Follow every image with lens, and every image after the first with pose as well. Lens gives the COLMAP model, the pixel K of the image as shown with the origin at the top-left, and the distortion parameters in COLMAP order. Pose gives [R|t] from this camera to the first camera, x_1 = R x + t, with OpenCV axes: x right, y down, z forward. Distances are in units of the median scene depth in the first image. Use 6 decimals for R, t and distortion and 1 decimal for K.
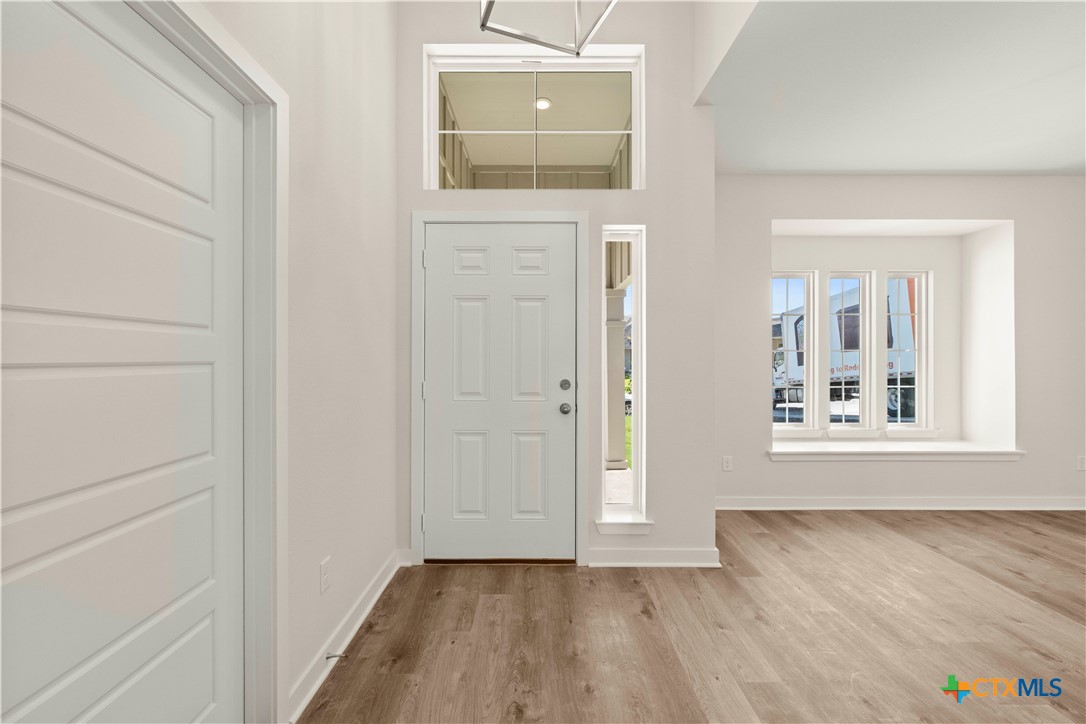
lens RADIAL K [[429.3, 0, 541.0], [0, 429.3, 353.0], [0, 0, 1]] dist [0.000891, 0.000531]
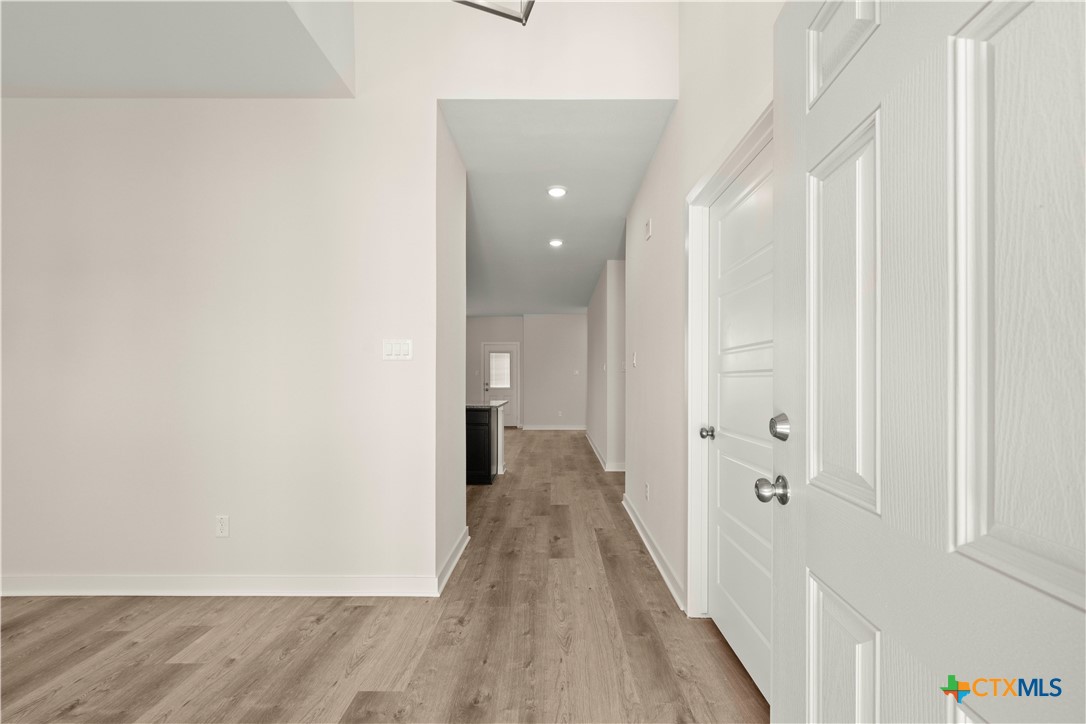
lens RADIAL K [[429.3, 0, 543.4], [0, 429.3, 371.9], [0, 0, 1]] dist [0.000891, 0.000531]
pose [[-0.999932, 0.005094, 0.010515, -0.028850], [0.005072, 0.999985, -0.002053, 0.014425], [-0.010525, -0.002000, -0.999943, 0.802011]]
